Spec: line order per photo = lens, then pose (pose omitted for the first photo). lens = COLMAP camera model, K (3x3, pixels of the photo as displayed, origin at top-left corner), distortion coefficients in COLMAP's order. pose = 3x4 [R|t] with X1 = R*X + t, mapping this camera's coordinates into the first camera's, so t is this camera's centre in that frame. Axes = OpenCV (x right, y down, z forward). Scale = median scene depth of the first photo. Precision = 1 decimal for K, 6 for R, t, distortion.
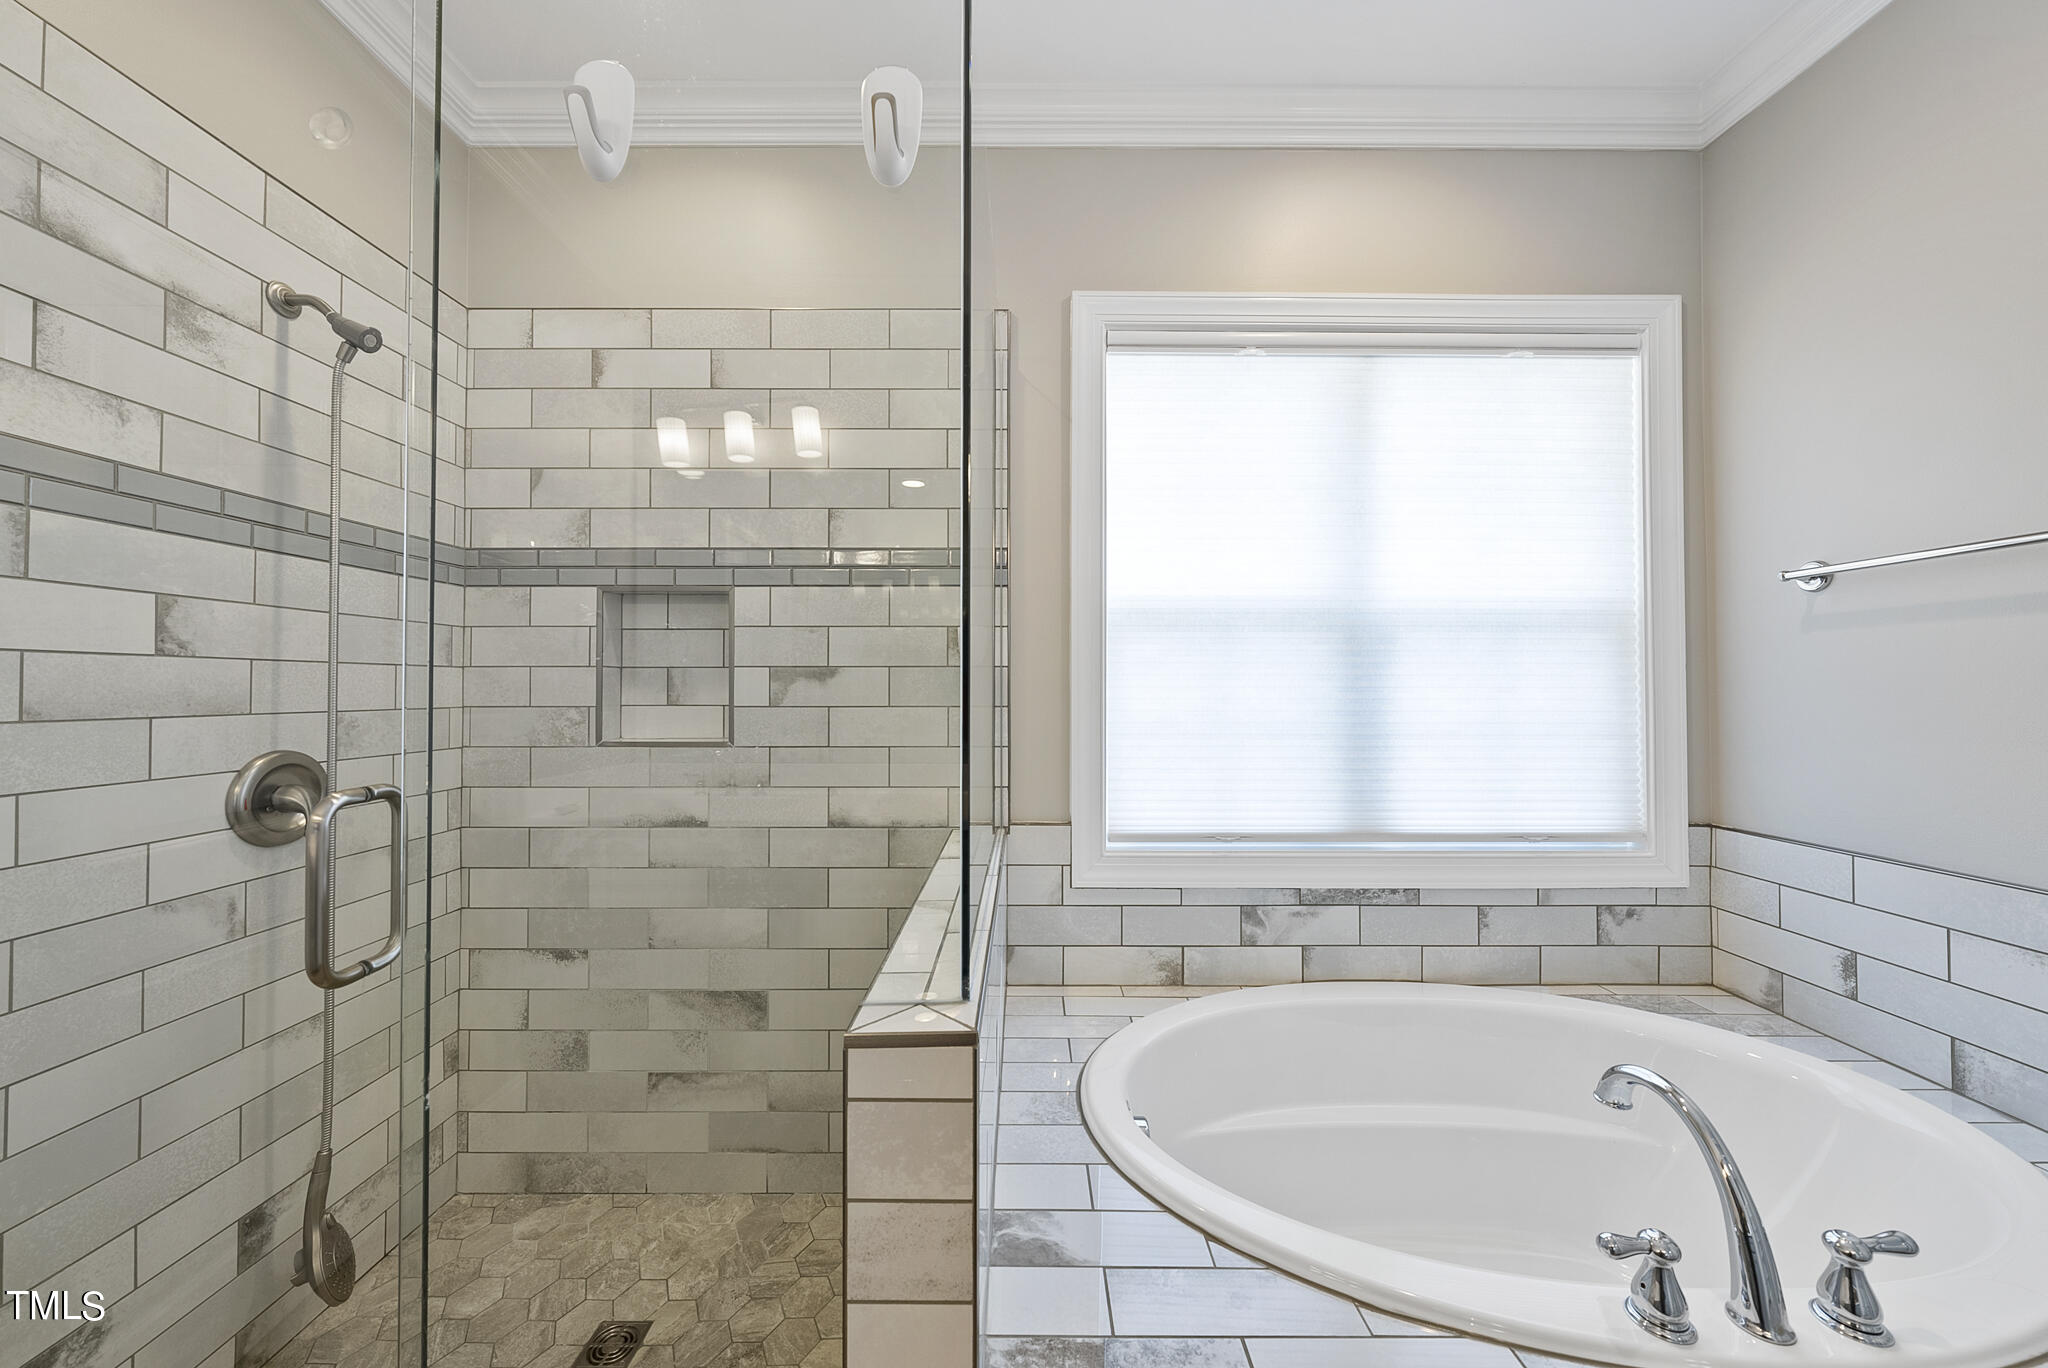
lens RADIAL K [[707.9, 0, 1024.0], [0, 707.9, 690.6], [0, 0, 1]] dist [-0.003592, 0.000612]
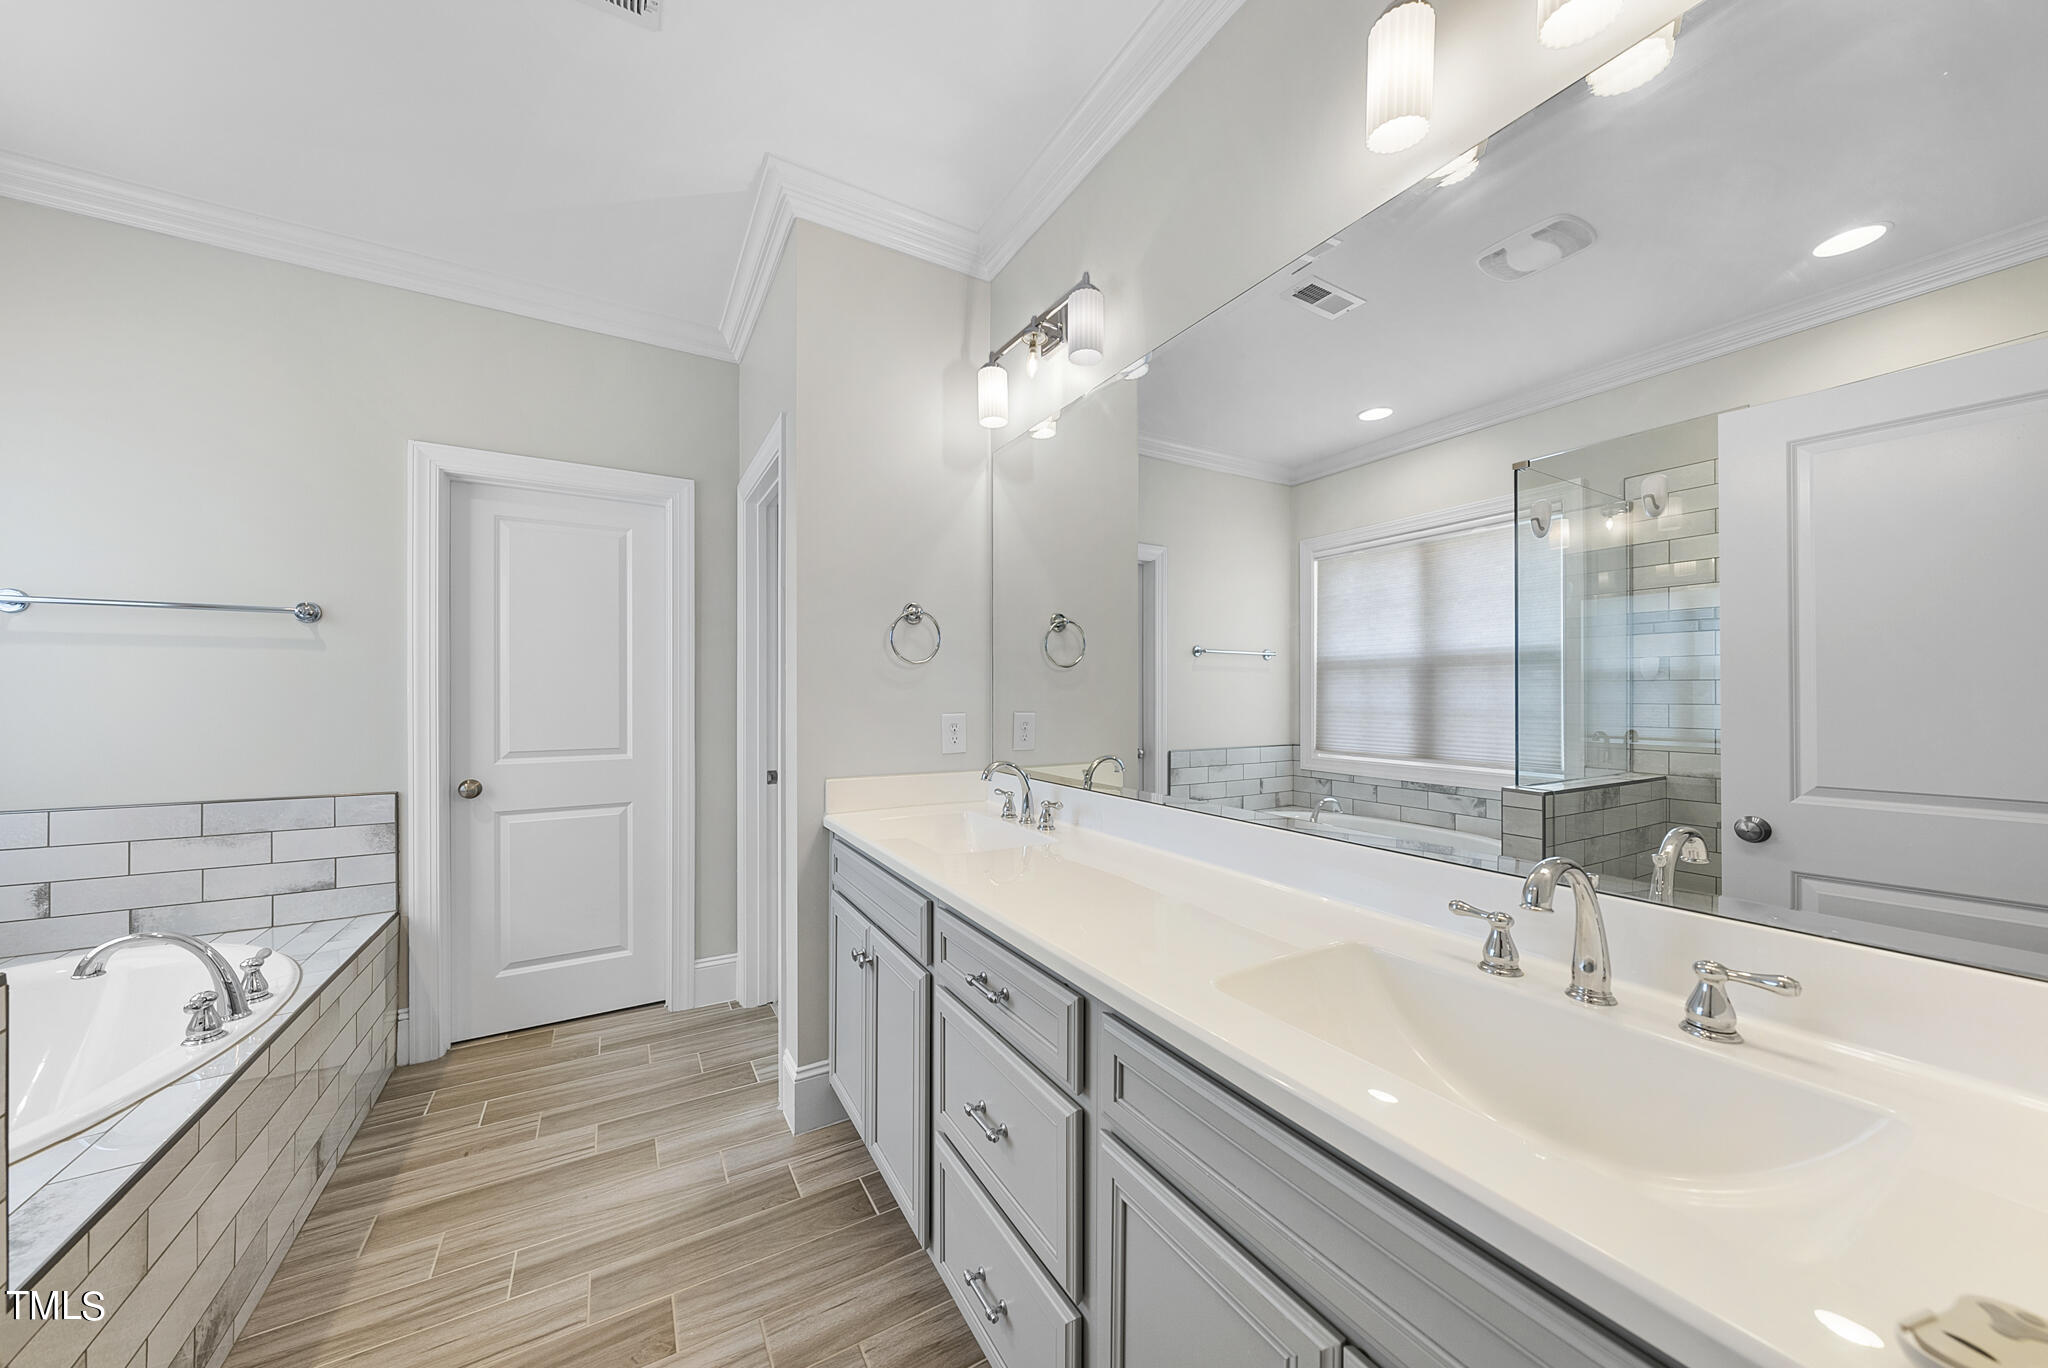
lens RADIAL K [[707.9, 0, 1025.3], [0, 707.9, 693.1], [0, 0, 1]] dist [-0.003592, 0.000612]
pose [[-0.505377, 0.002566, 0.862895, -0.932759], [-0.002991, 0.999984, -0.004726, 0.005059], [-0.862893, -0.004969, -0.505362, 0.057567]]
